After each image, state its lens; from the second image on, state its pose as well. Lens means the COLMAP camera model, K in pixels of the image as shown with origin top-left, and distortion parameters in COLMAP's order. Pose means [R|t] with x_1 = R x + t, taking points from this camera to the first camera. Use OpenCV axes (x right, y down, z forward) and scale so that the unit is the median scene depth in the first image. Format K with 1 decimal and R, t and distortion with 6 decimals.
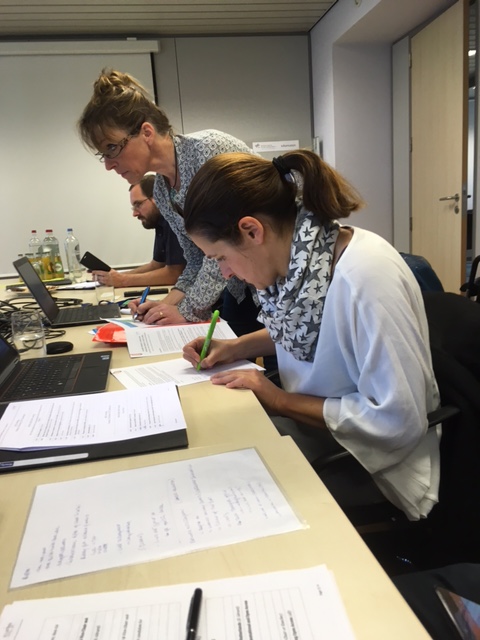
lens RADIAL K [[526.9, 0, 240.0], [0, 526.9, 320.0], [0, 0, 1]] dist [-0.005190, -0.018042]
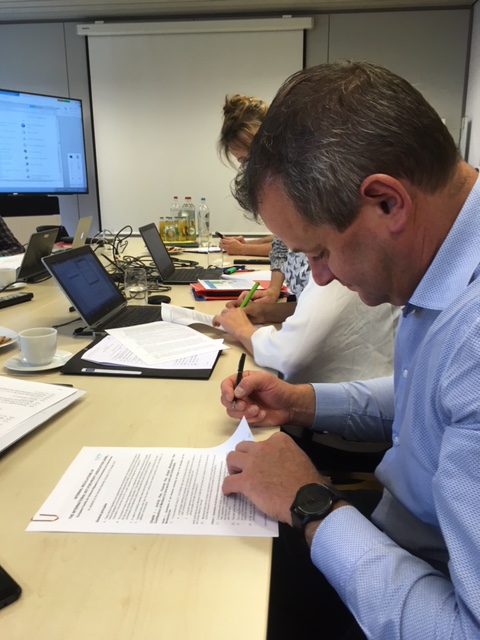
lens RADIAL K [[526.9, 0, 240.0], [0, 526.9, 320.0], [0, 0, 1]] dist [-0.005190, -0.018042]
pose [[0.955853, 0.130299, -0.263376, 0.085488], [-0.114321, 0.990595, 0.075176, -0.008104], [0.270695, -0.041748, 0.961760, -0.079194]]
